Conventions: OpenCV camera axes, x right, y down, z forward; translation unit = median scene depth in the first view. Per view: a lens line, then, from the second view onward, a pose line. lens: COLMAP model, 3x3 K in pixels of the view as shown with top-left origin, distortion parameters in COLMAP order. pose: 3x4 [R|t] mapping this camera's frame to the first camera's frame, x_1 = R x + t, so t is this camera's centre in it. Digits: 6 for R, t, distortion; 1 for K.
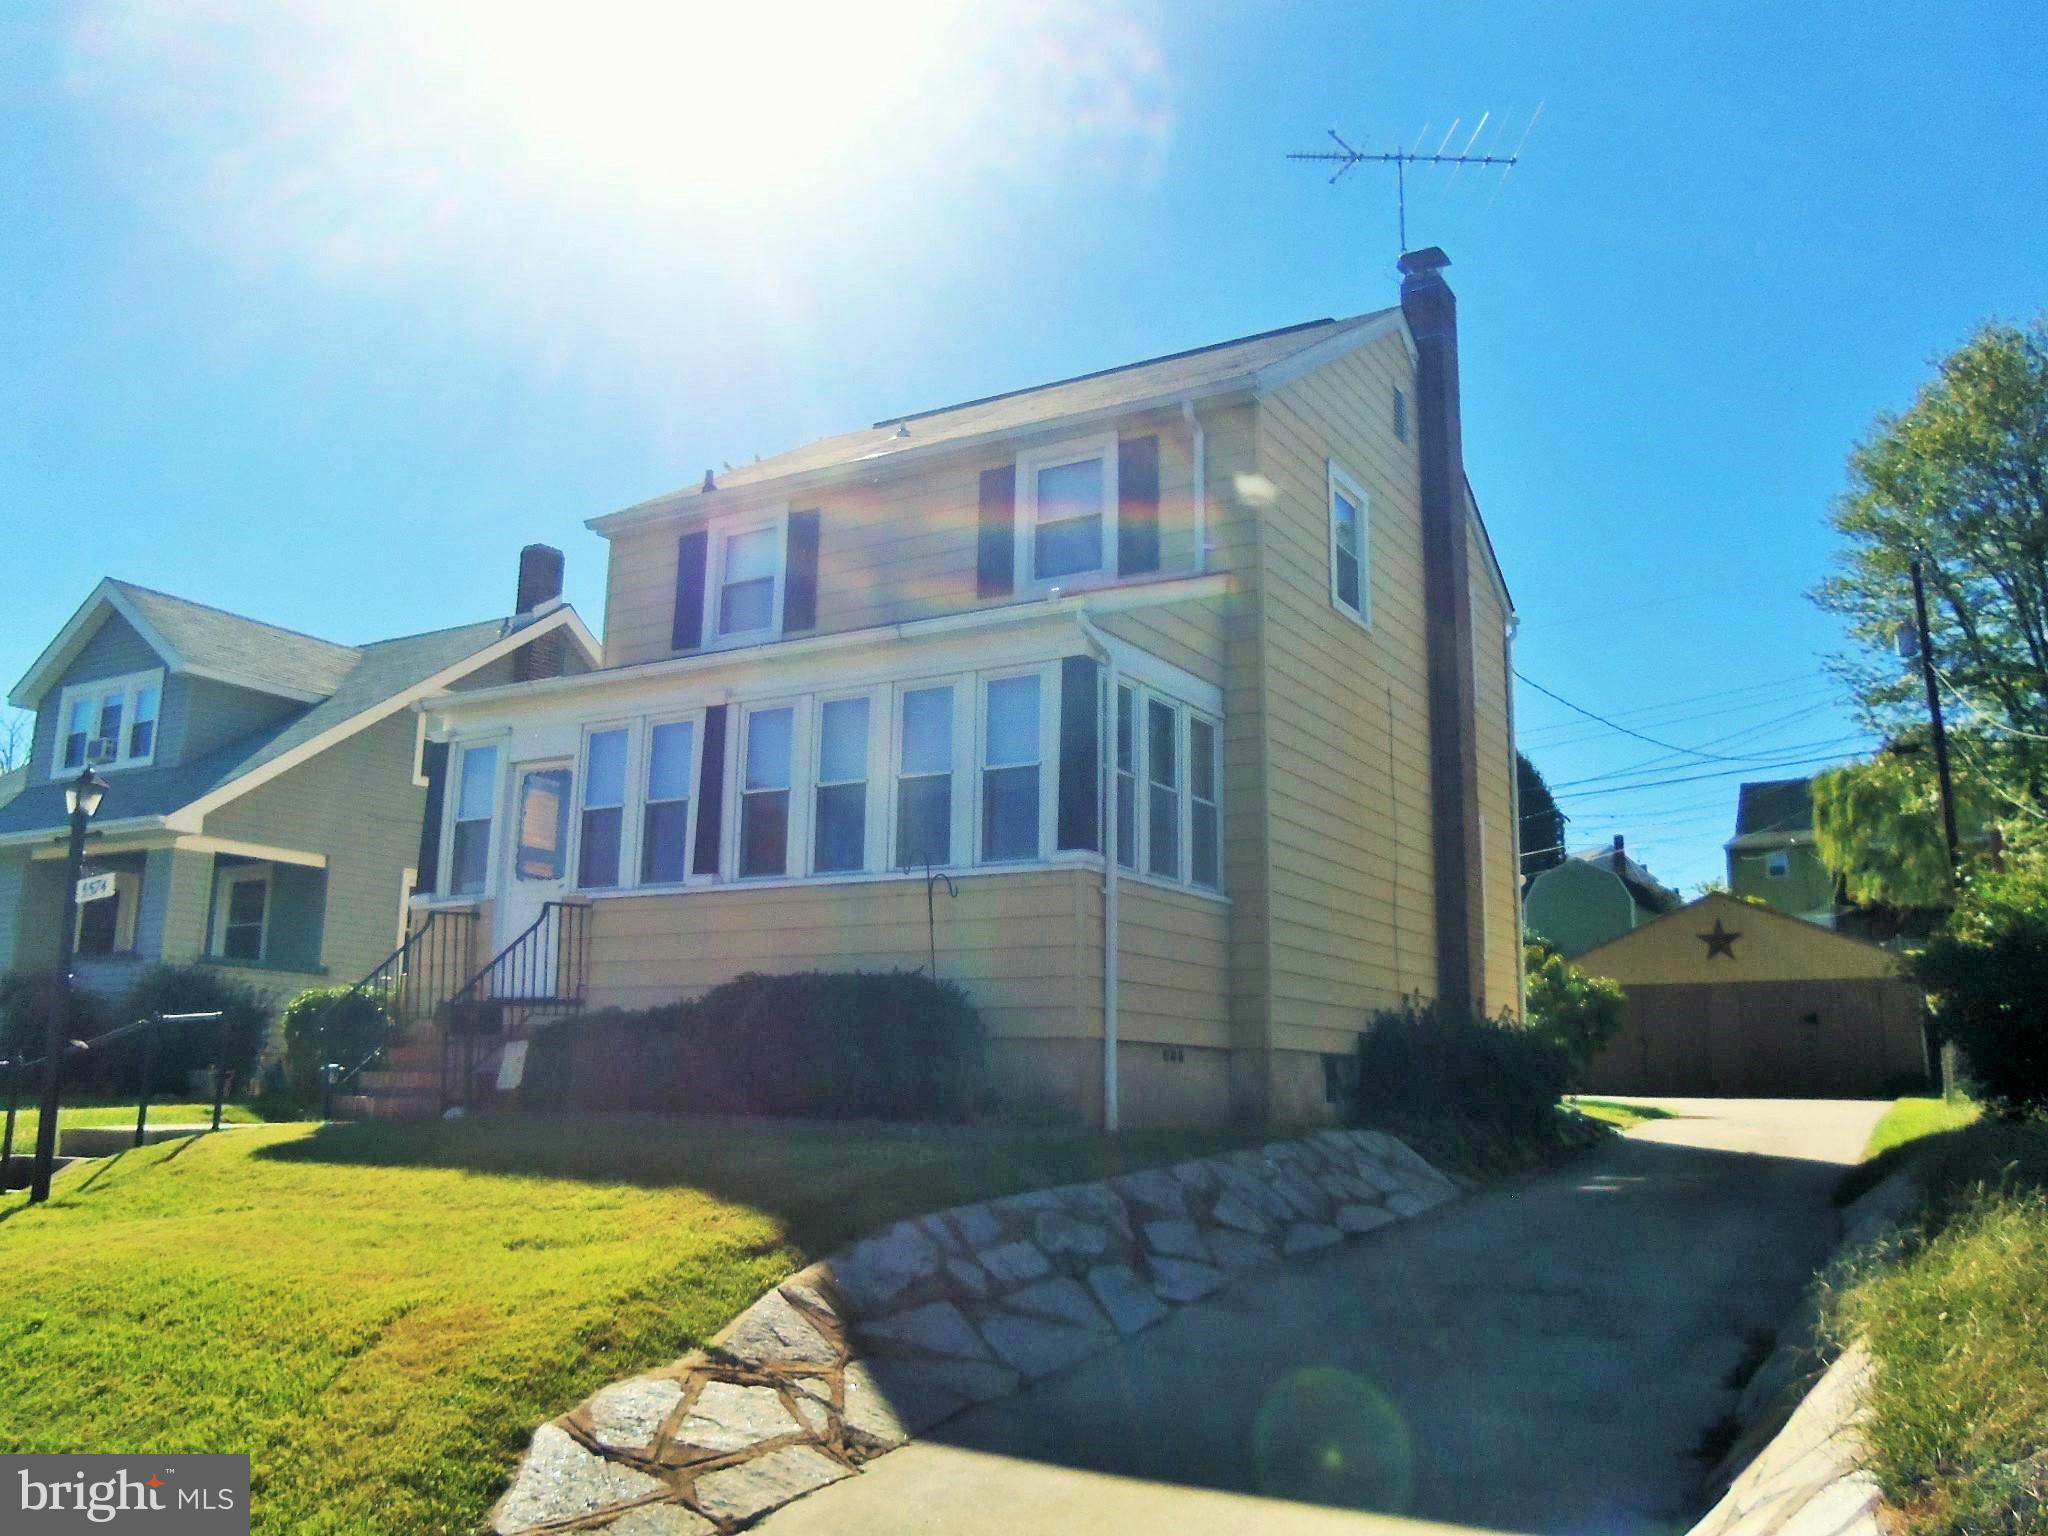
lens RADIAL K [[1695.2, 0, 1035.2], [0, 1695.2, 755.7], [0, 0, 1]] dist [-0.067890, 0.064588]
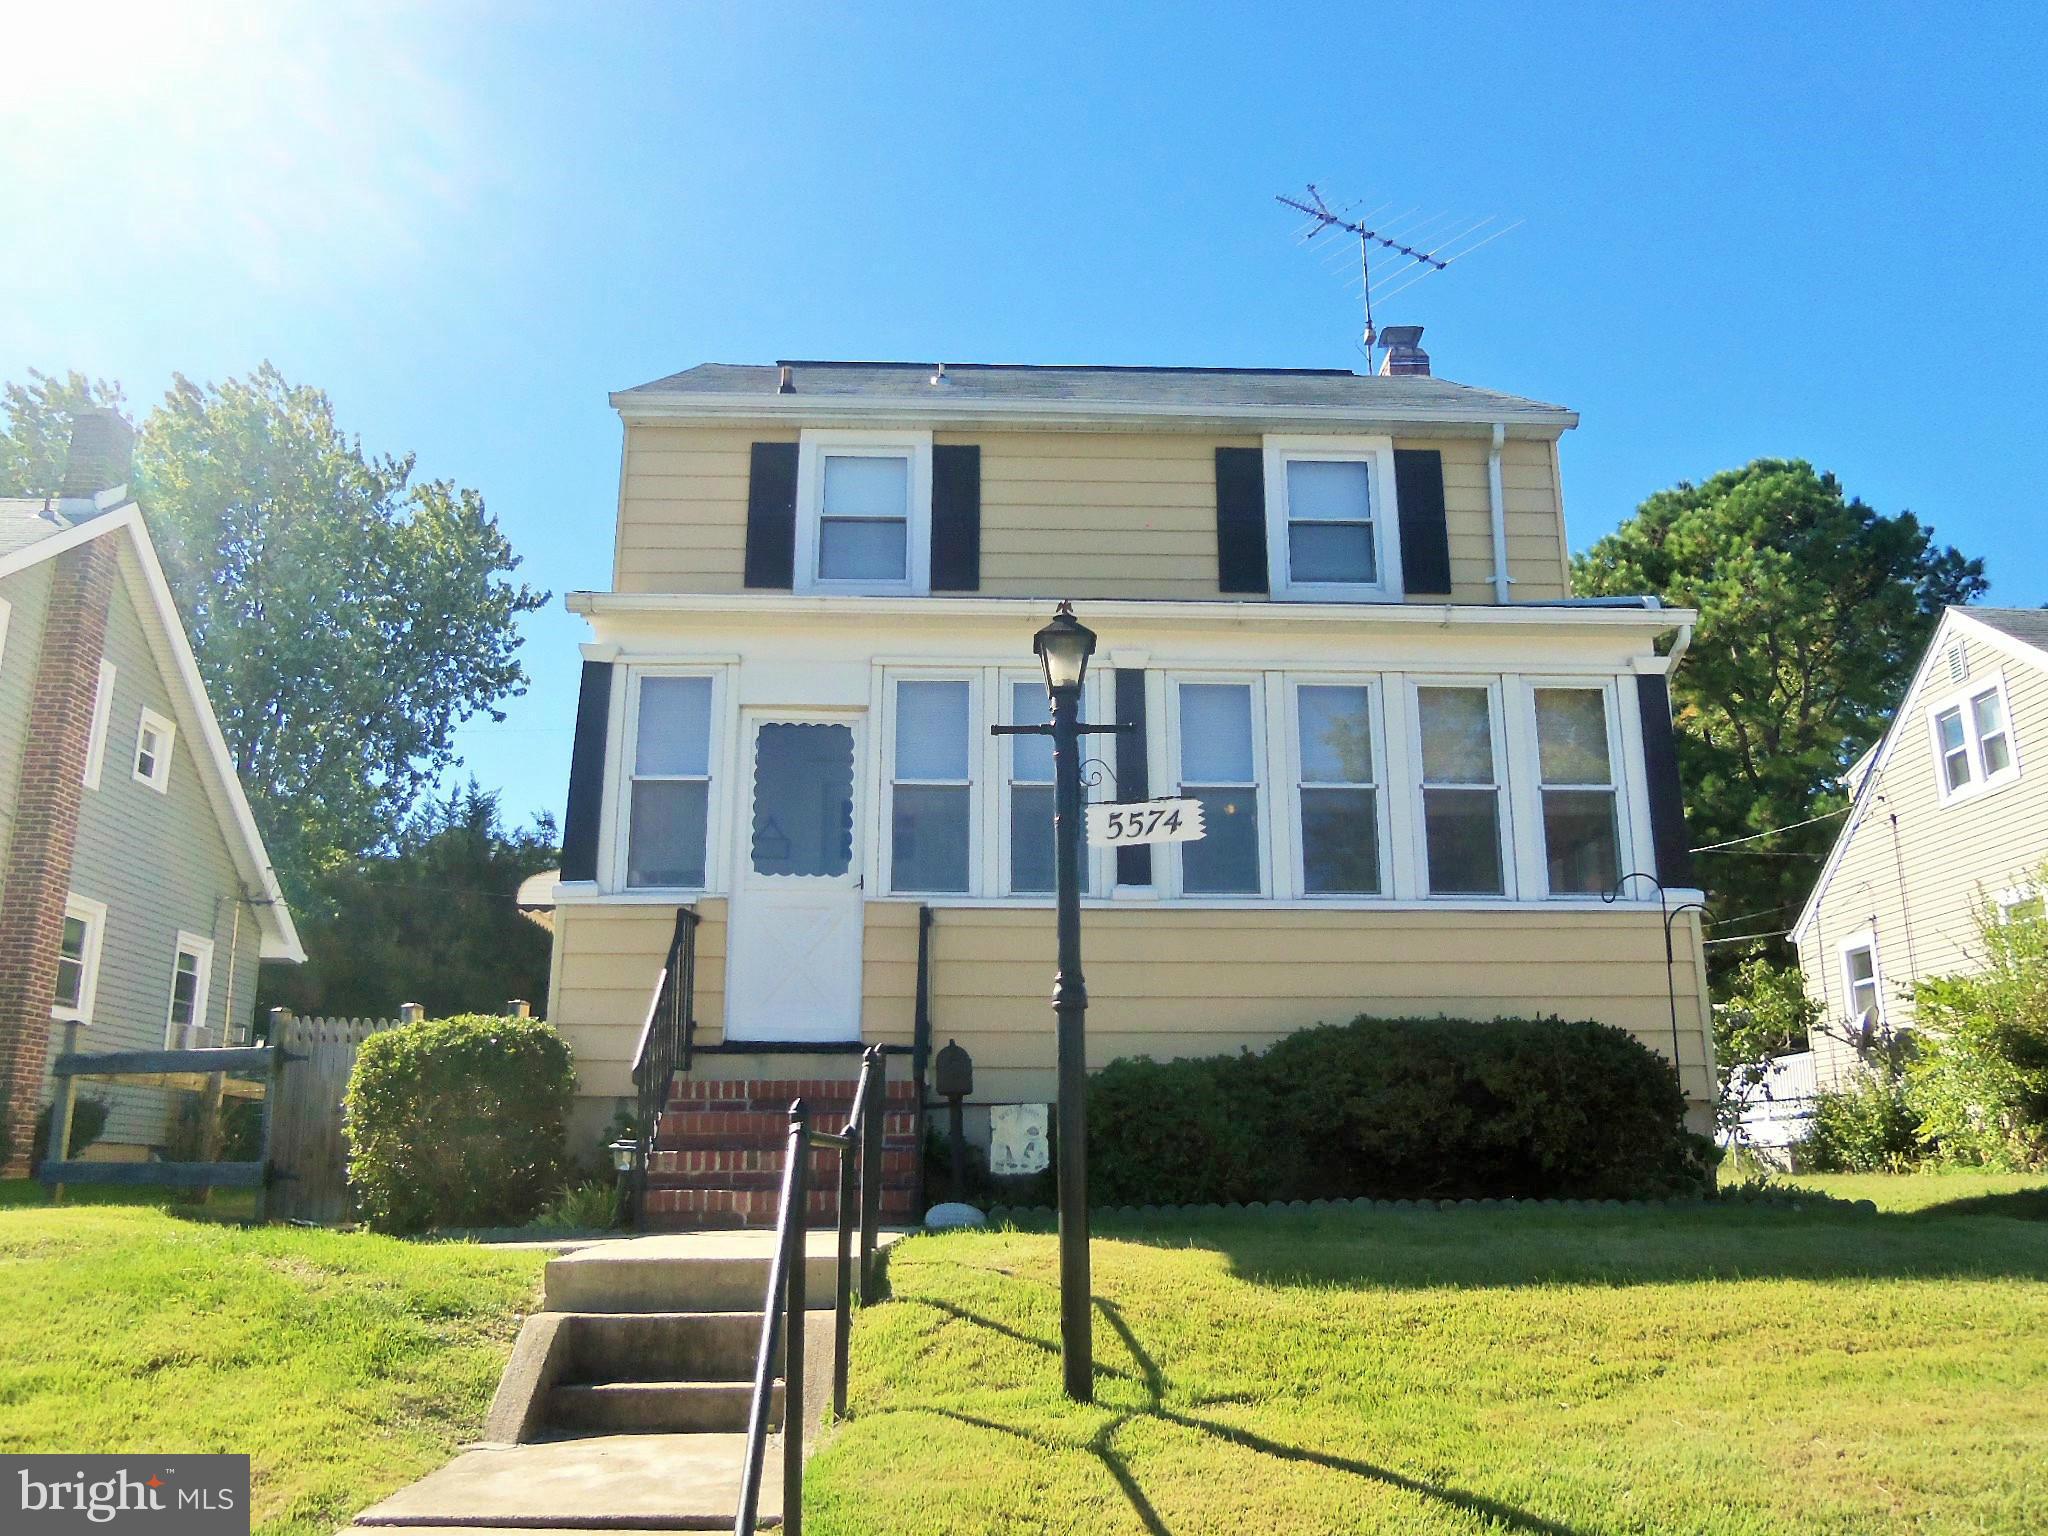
lens RADIAL K [[1695.2, 0, 1026.7], [0, 1695.2, 646.7], [0, 0, 1]] dist [-0.067890, 0.064588]
pose [[0.834638, 0.149558, 0.530105, -0.641073], [-0.095086, 0.987104, -0.128781, 0.064762], [-0.542529, 0.057080, 0.838096, 0.366955]]
